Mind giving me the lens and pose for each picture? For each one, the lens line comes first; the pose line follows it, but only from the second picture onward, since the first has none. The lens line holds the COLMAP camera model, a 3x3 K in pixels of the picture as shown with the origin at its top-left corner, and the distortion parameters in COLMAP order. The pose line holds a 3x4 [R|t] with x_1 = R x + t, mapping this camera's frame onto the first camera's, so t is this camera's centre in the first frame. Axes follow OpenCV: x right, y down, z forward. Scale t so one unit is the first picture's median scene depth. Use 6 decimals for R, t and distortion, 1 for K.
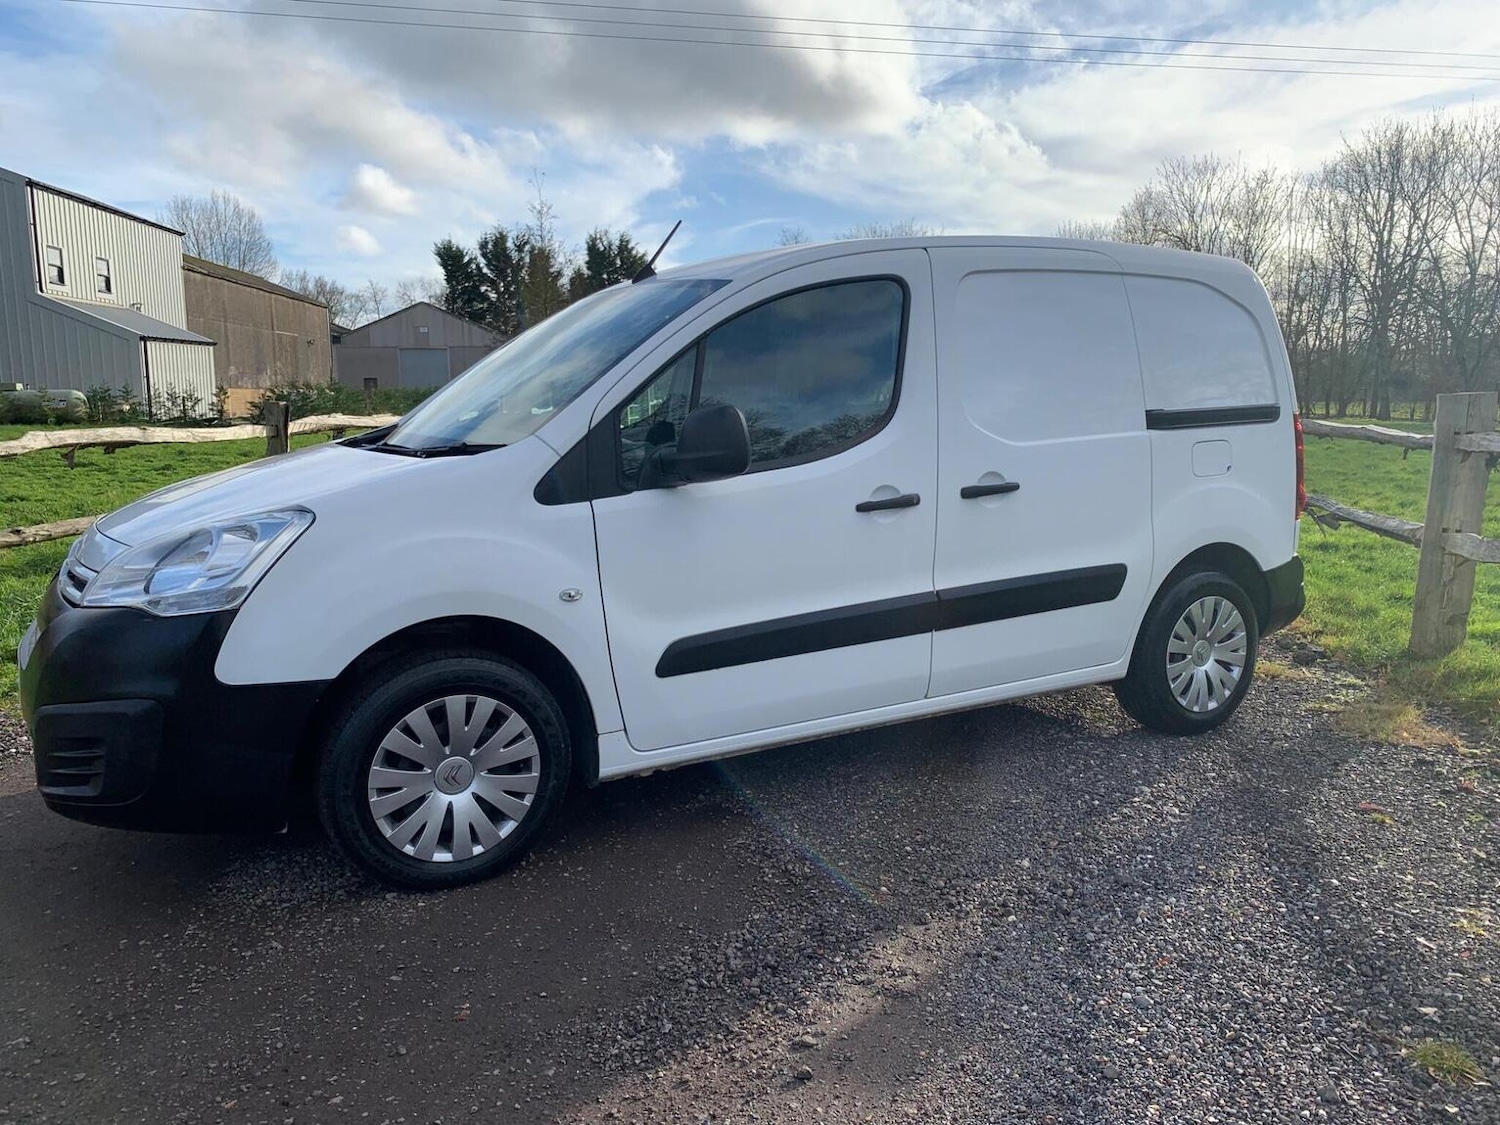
lens RADIAL K [[1148.1, 0, 748.4], [0, 1148.1, 564.7], [0, 0, 1]] dist [0.008079, -0.009140]
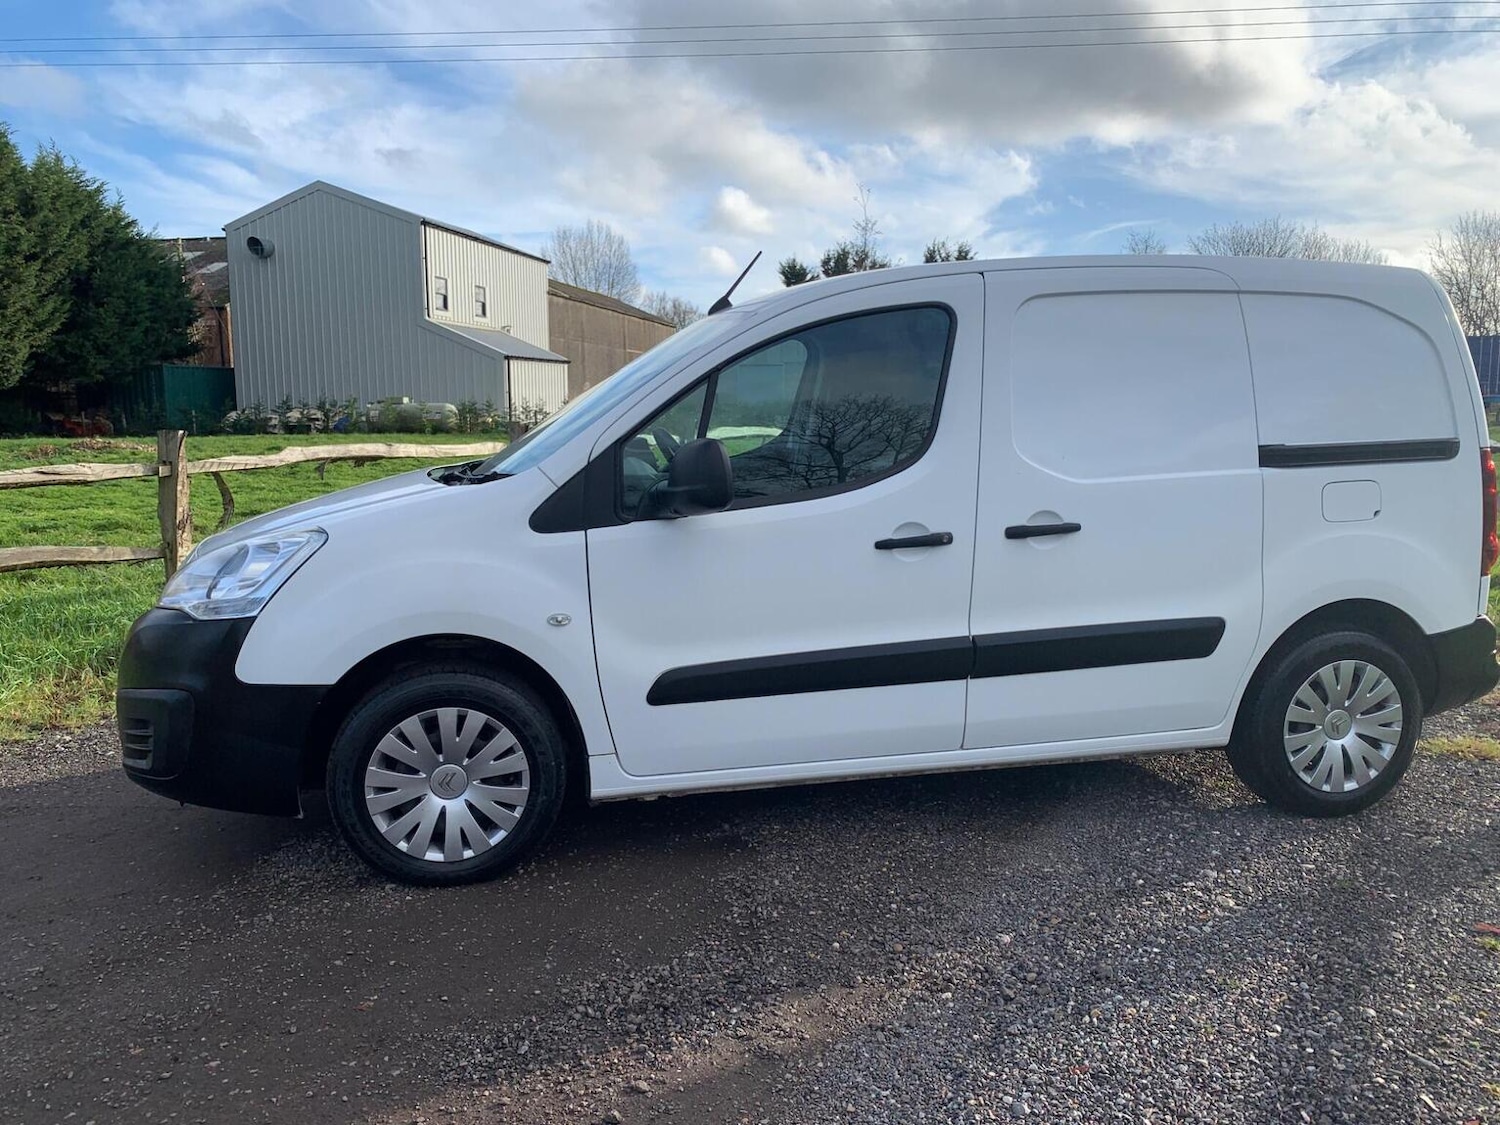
lens RADIAL K [[1146.9, 0, 734.7], [0, 1146.9, 567.7], [0, 0, 1]] dist [0.007359, -0.005415]
pose [[0.954104, 0.044513, -0.296148, 0.248332], [-0.046758, 0.998906, -0.000500, -0.023037], [0.295802, 0.014325, 0.955142, 0.042001]]
